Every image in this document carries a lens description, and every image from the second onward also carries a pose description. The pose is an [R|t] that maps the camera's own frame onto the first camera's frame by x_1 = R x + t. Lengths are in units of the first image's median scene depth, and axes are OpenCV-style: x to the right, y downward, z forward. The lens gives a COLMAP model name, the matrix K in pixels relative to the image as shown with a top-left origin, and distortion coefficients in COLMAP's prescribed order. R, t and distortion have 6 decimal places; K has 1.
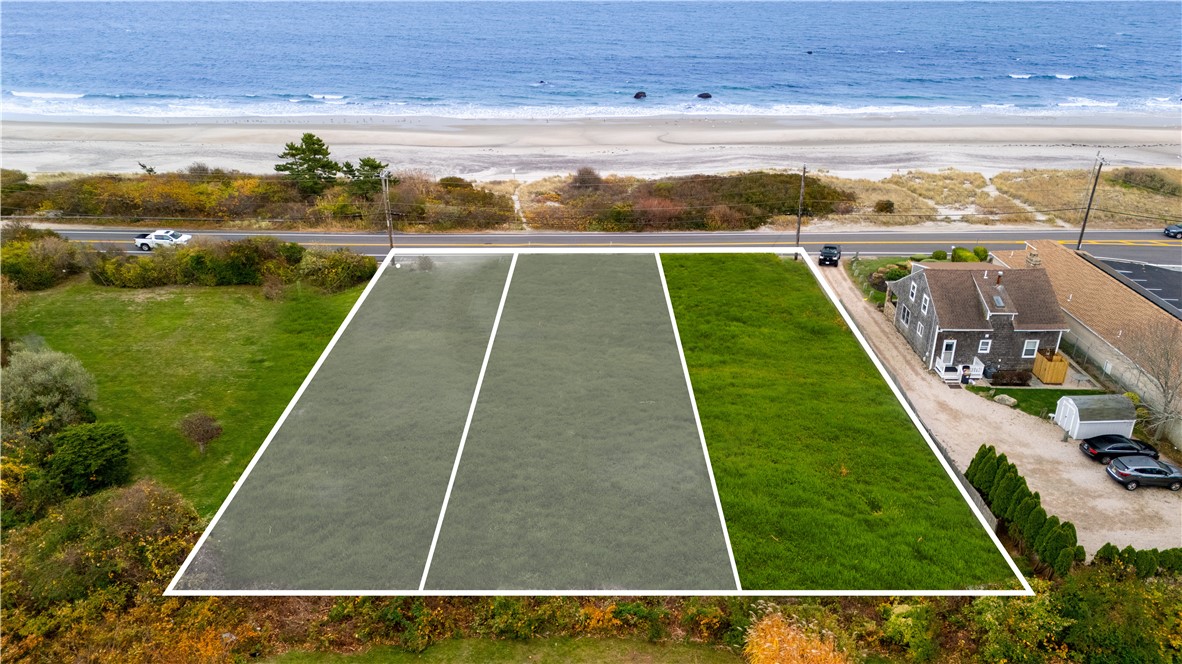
lens RADIAL K [[865.3, 0, 591.0], [0, 865.3, 332.0], [0, 0, 1]] dist [0.114203, -0.141970]
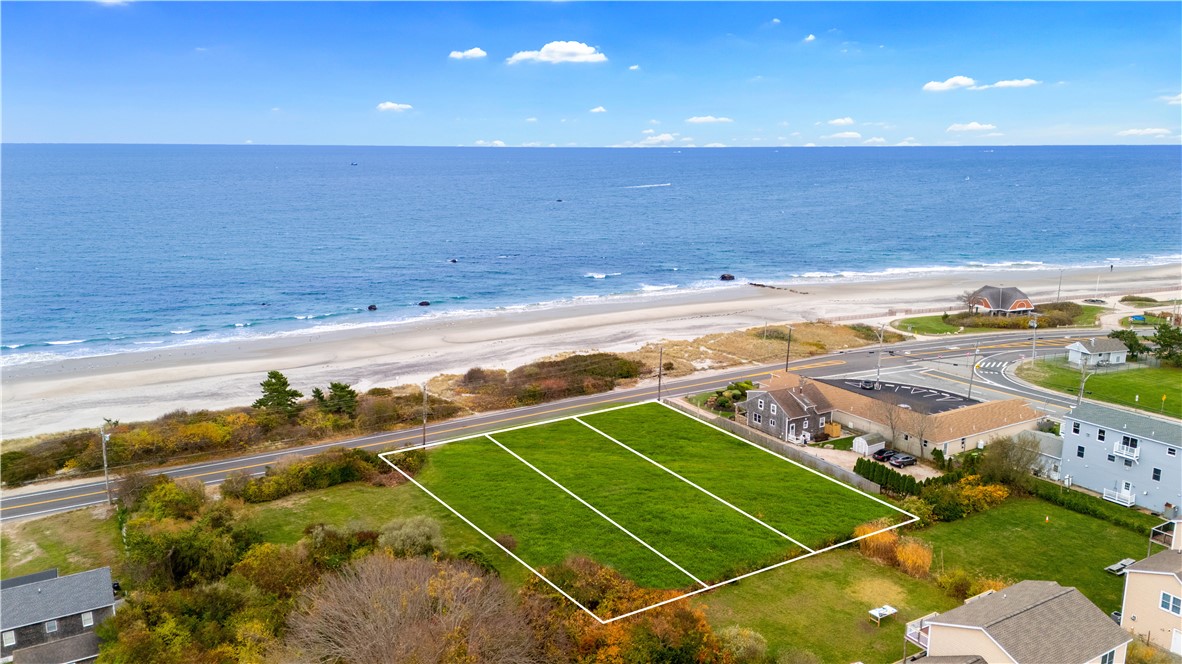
lens RADIAL K [[865.3, 0, 591.0], [0, 865.3, 332.0], [0, 0, 1]] dist [0.114203, -0.141970]
pose [[0.857740, -0.111979, 0.501740, -0.603852], [0.211471, 0.966444, -0.145825, -0.000680], [-0.468574, 0.231184, 0.852638, -0.325665]]
